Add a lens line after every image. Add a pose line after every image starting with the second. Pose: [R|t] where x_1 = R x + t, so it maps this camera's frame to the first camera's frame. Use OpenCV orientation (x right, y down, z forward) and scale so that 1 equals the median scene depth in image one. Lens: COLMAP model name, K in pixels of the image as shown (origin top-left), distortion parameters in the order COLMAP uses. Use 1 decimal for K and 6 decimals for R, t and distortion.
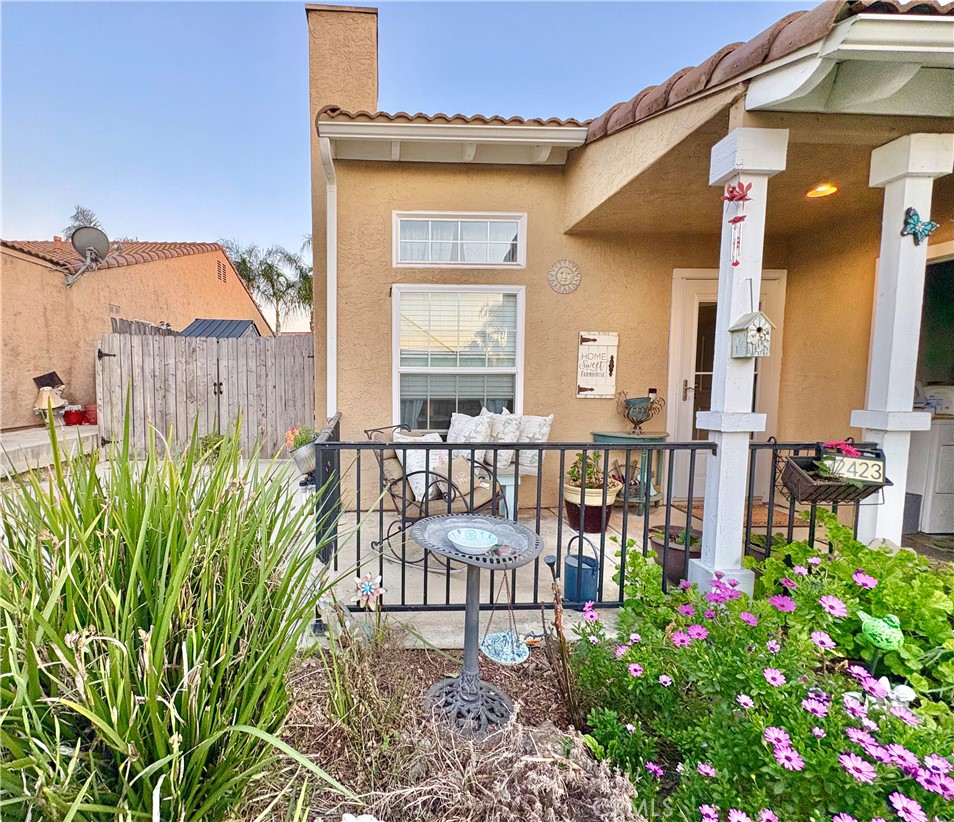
lens RADIAL K [[450.2, 0, 402.0], [0, 450.2, 413.7], [0, 0, 1]] dist [-0.001919, 0.000532]
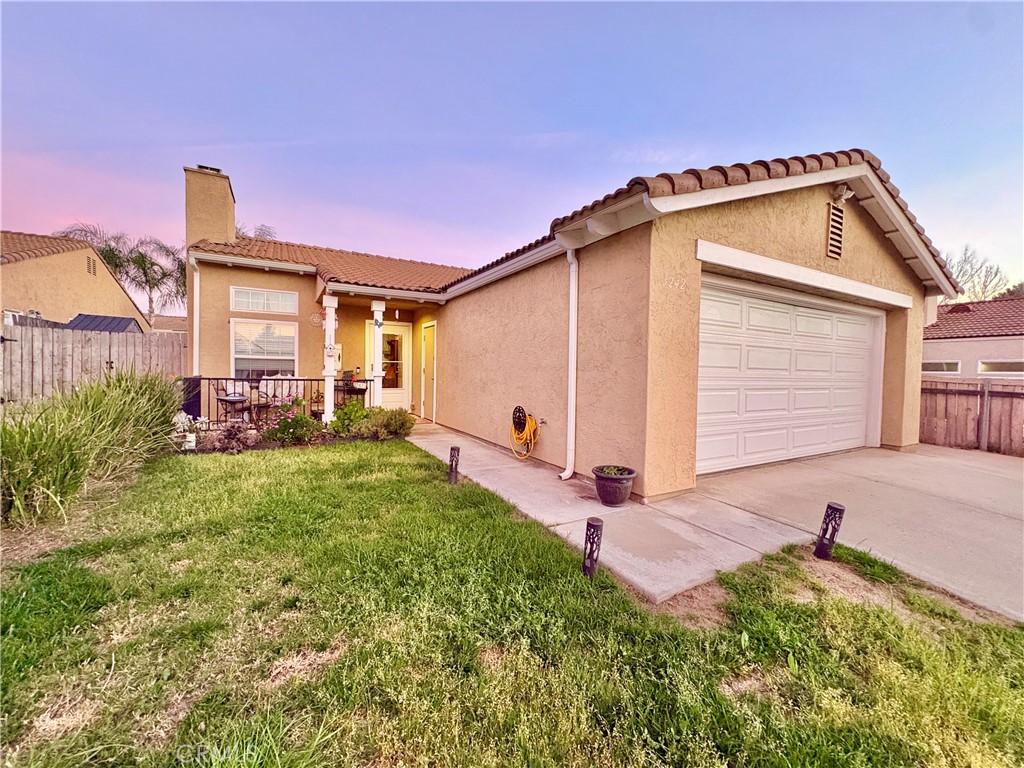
lens RADIAL K [[407.6, 0, 512.0], [0, 407.6, 384.0], [0, 0, 1]] dist [0.000280, -0.000253]
pose [[0.893524, -0.000611, 0.449015, 0.327079], [0.017730, 0.999267, -0.033923, 0.136032], [-0.448665, 0.038272, 0.892880, -1.453846]]
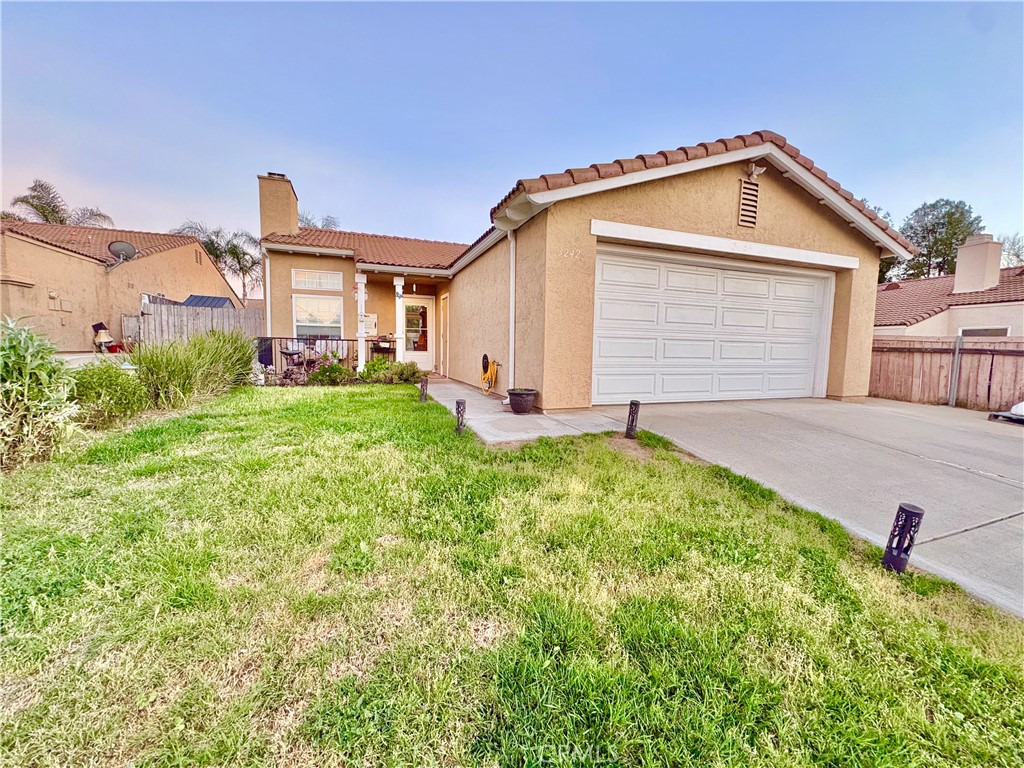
lens RADIAL K [[408.4, 0, 512.0], [0, 408.4, 384.0], [0, 0, 1]] dist [0.000967, 0.000234]
pose [[0.952305, -0.011960, 0.304915, 0.523810], [0.008176, 0.999873, 0.013683, 0.268768], [-0.305040, -0.010538, 0.952281, -1.963197]]
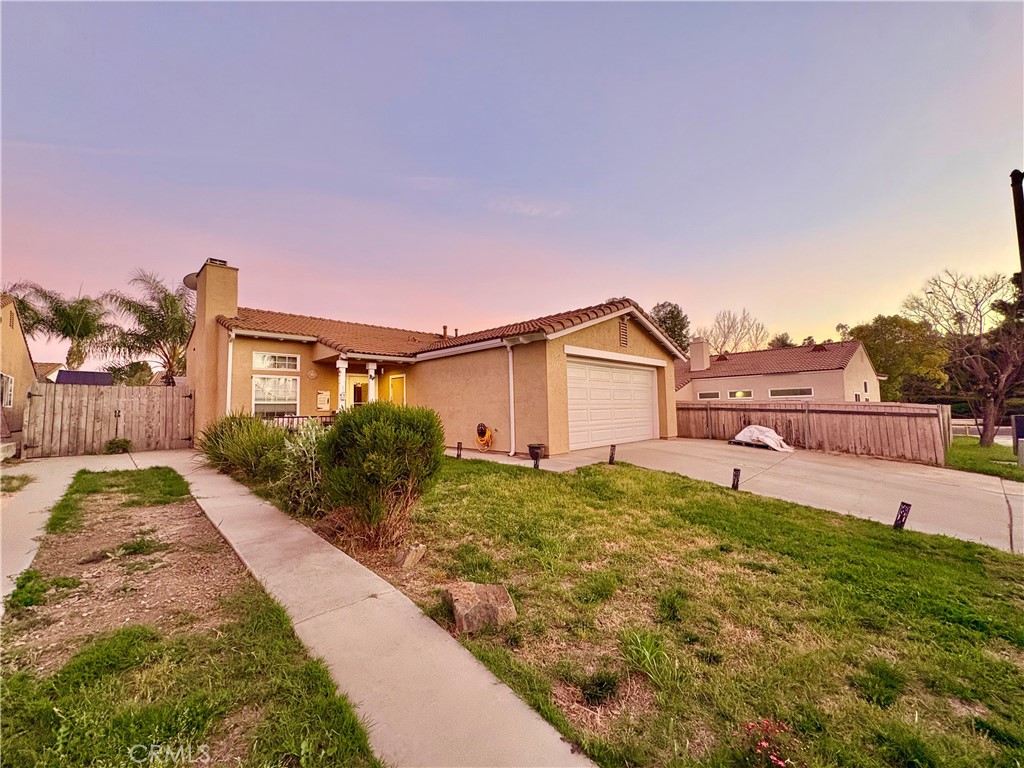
lens RADIAL K [[408.4, 0, 512.0], [0, 408.4, 384.0], [0, 0, 1]] dist [0.000967, 0.000234]
pose [[0.736192, 0.024853, 0.676316, -0.611681], [0.072397, 0.990699, -0.115213, 0.227048], [-0.672889, 0.133782, 0.727546, -2.248227]]
